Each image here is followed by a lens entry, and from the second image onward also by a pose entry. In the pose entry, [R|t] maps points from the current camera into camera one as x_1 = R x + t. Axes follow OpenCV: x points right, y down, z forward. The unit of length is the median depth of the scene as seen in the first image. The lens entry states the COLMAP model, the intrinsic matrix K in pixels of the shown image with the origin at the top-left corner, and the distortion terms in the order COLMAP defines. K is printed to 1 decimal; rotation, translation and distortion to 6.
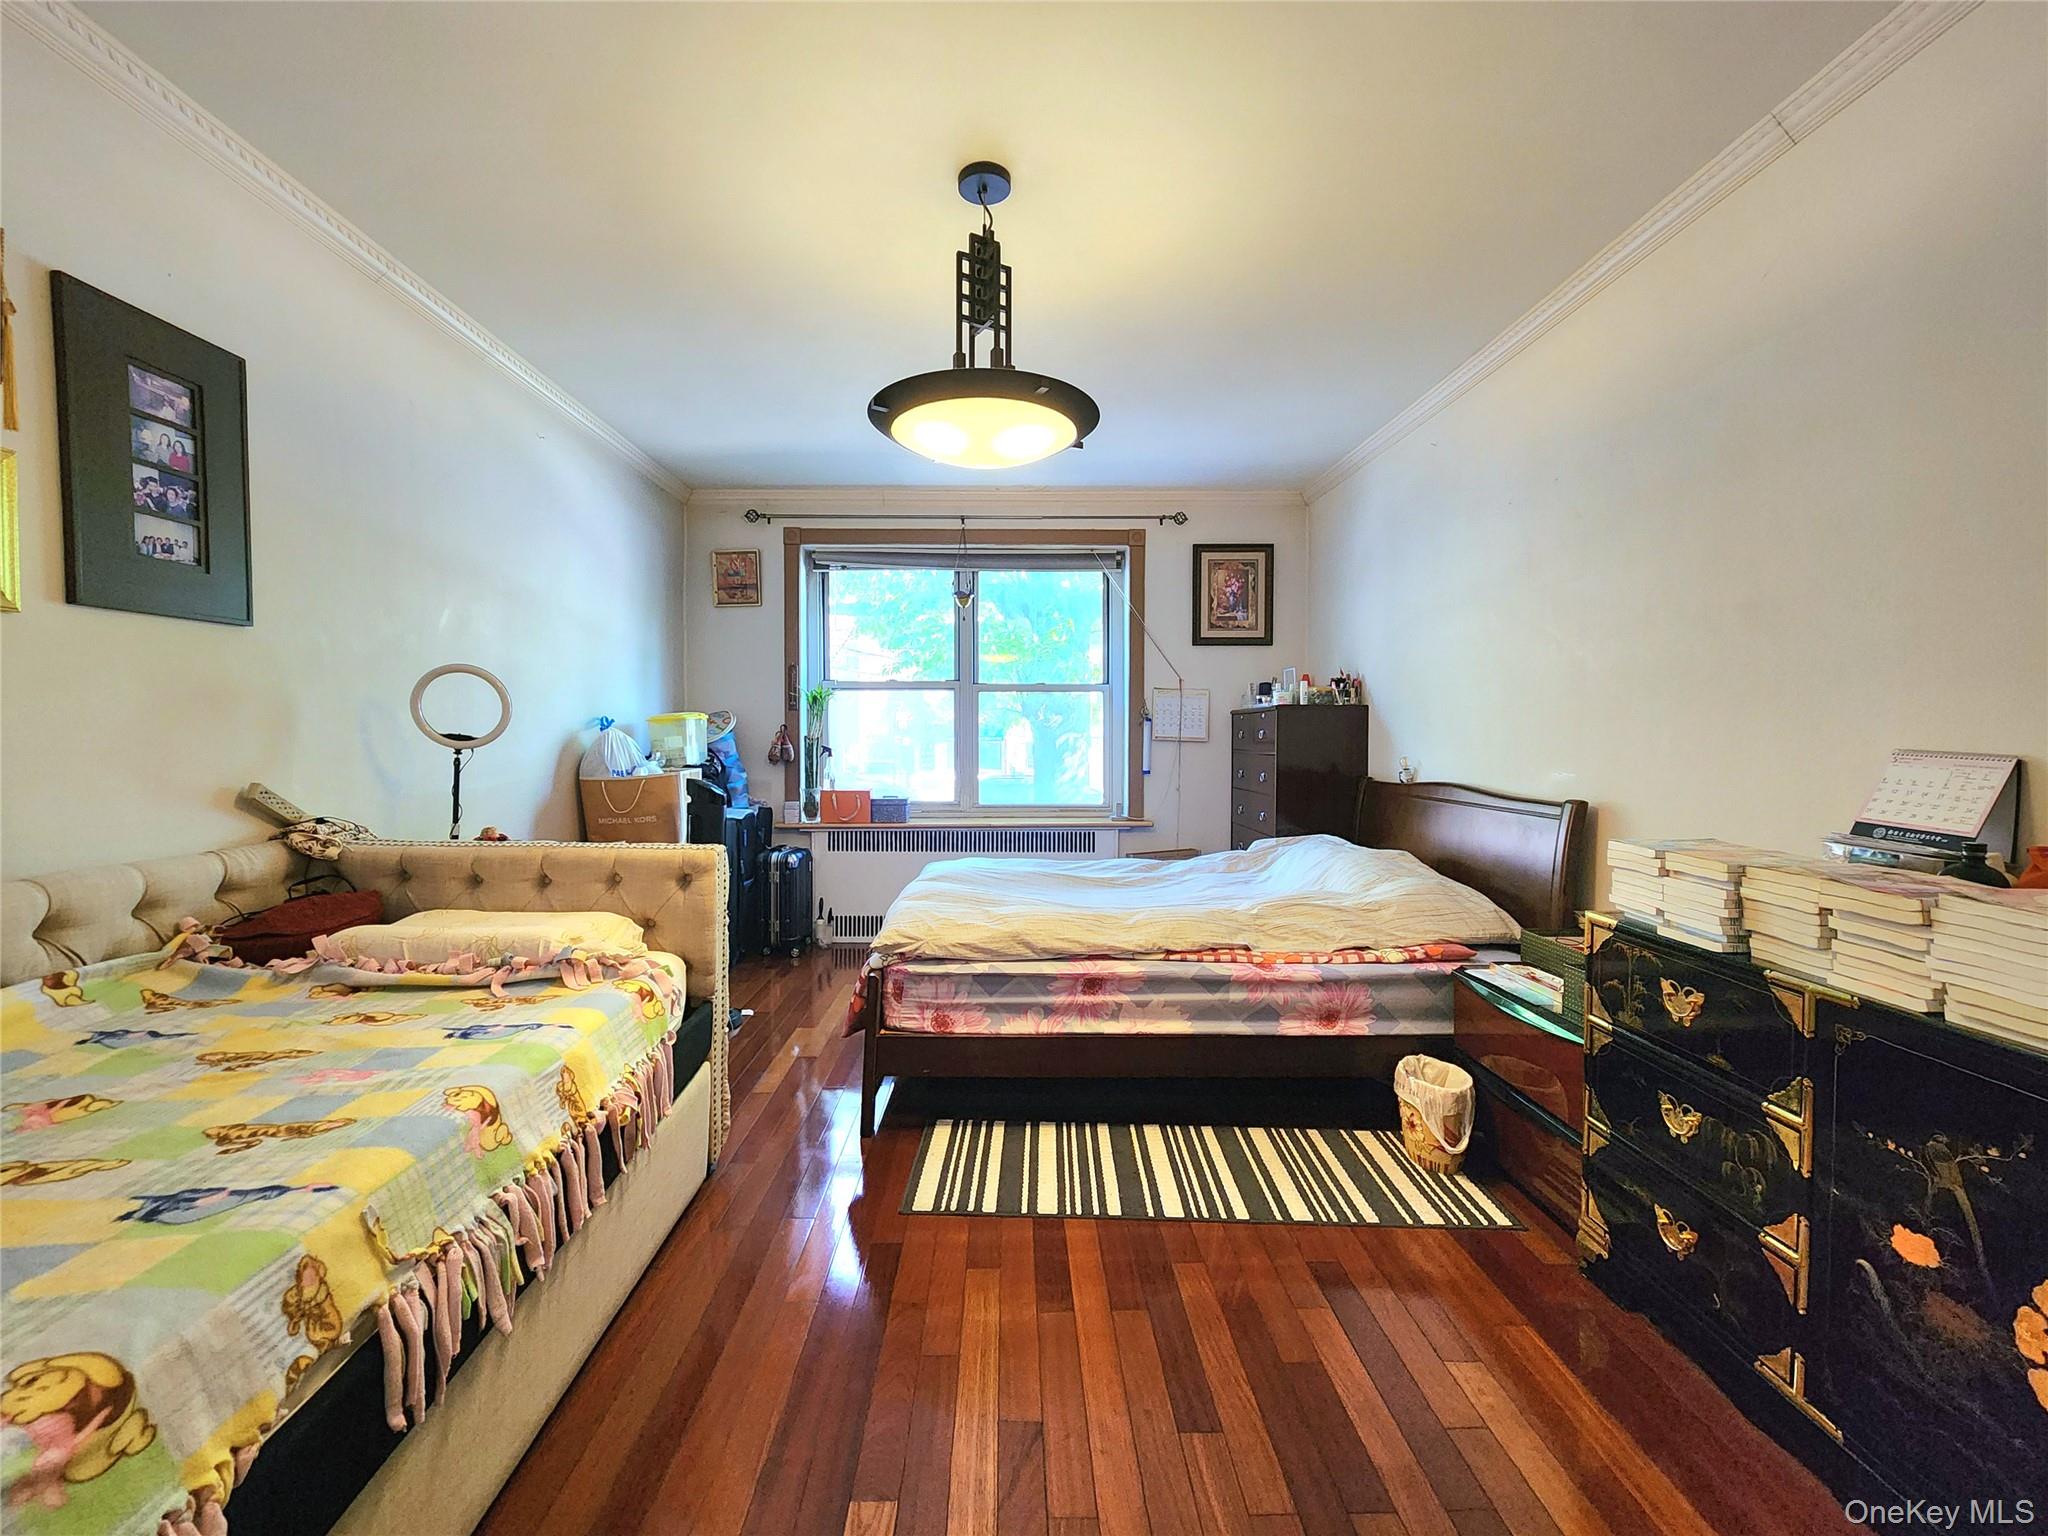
lens RADIAL K [[836.3, 0, 1011.1], [0, 836.3, 755.8], [0, 0, 1]] dist [0.000064, 0.000676]
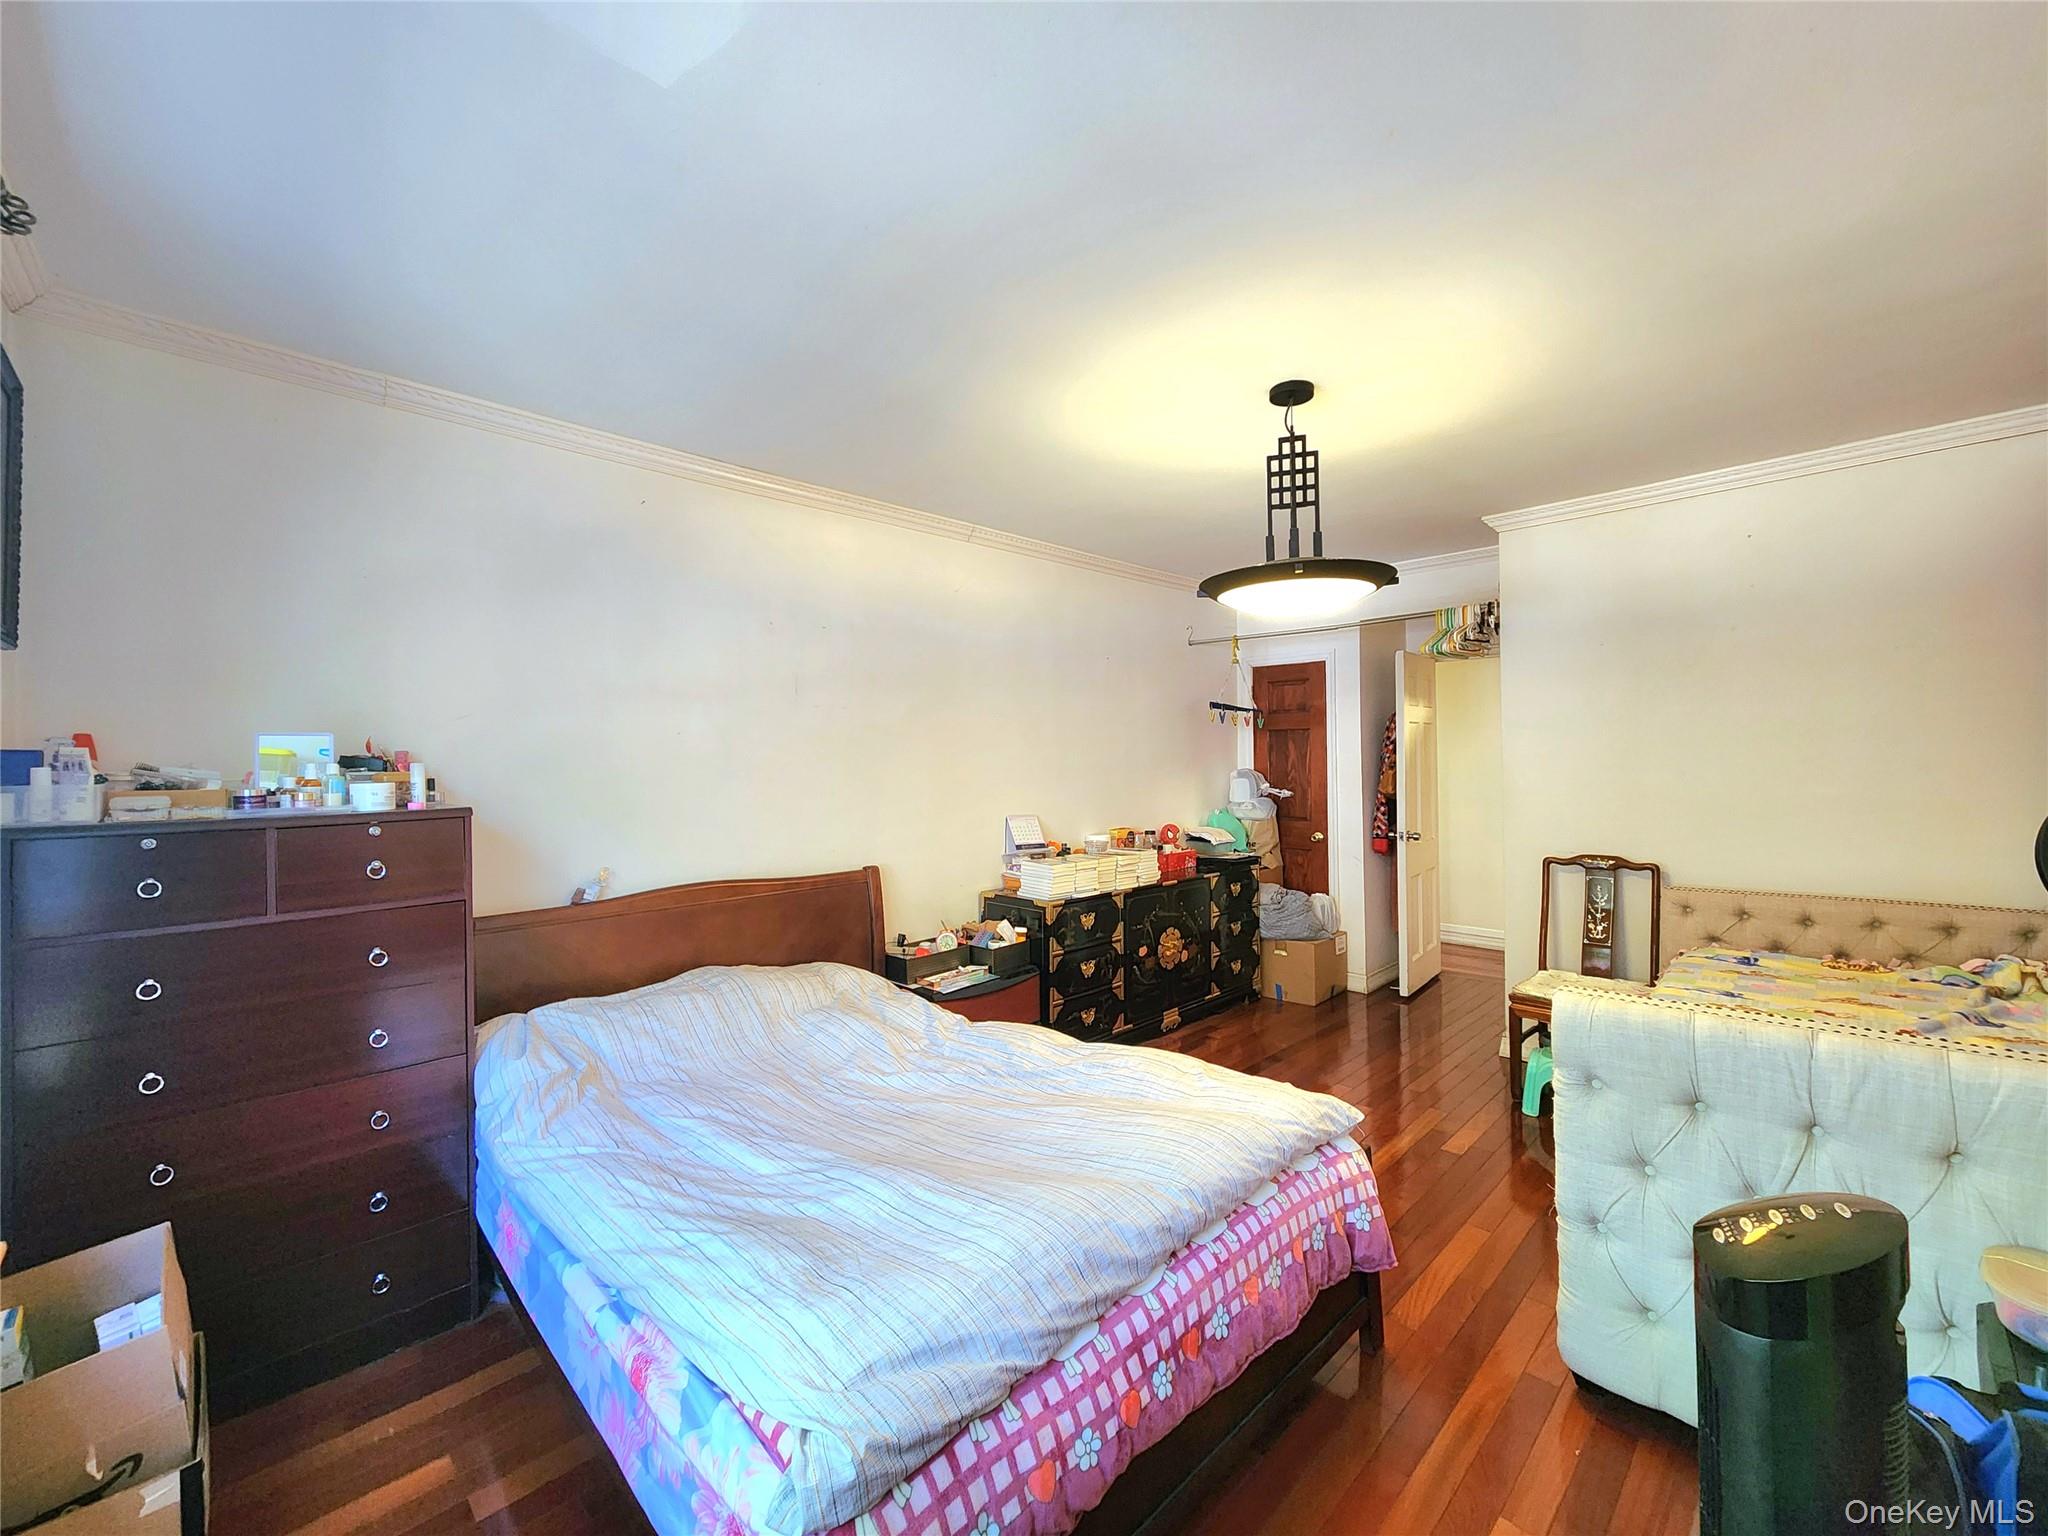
lens RADIAL K [[834.2, 0, 1012.1], [0, 834.2, 759.0], [0, 0, 1]] dist [0.000628, -0.000381]
pose [[-0.697444, 0.008137, 0.716593, -0.517520], [0.029039, 0.999435, 0.016913, -0.147467], [-0.716051, 0.032605, -0.697286, 1.804896]]
